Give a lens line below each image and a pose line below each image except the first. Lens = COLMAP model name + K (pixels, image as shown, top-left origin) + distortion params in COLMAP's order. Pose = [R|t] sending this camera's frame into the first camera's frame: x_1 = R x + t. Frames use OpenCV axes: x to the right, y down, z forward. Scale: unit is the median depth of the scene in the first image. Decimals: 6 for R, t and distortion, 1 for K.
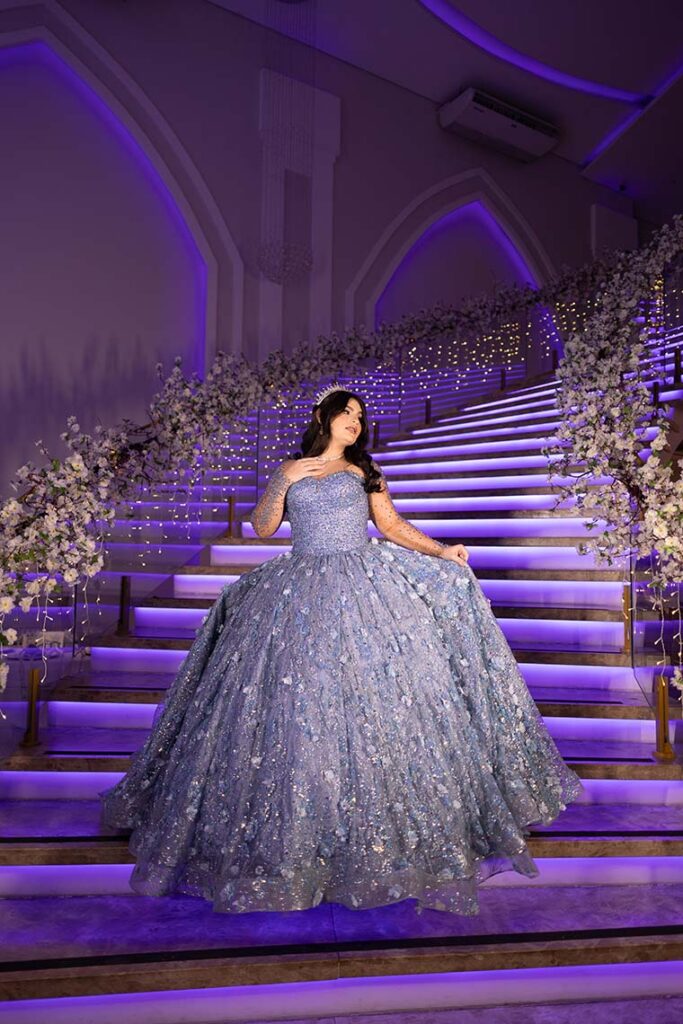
lens RADIAL K [[702.3, 0, 341.5], [0, 702.3, 512.0], [0, 0, 1]] dist [0.009482, -0.001841]
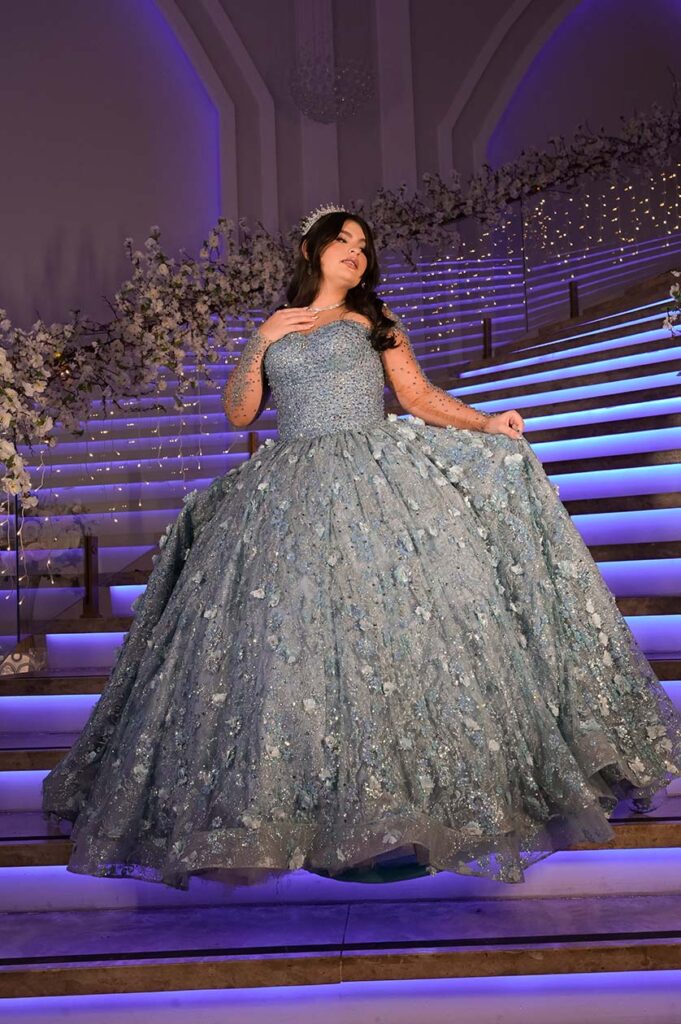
lens RADIAL K [[1148.2, 0, 340.5], [0, 1148.2, 512.0], [0, 0, 1]] dist [-0.014655, 0.040471]
pose [[0.988123, -0.064016, -0.139697, 0.165527], [0.062848, 0.997942, -0.012759, 0.161621], [0.140226, 0.003828, 0.990112, -0.157854]]
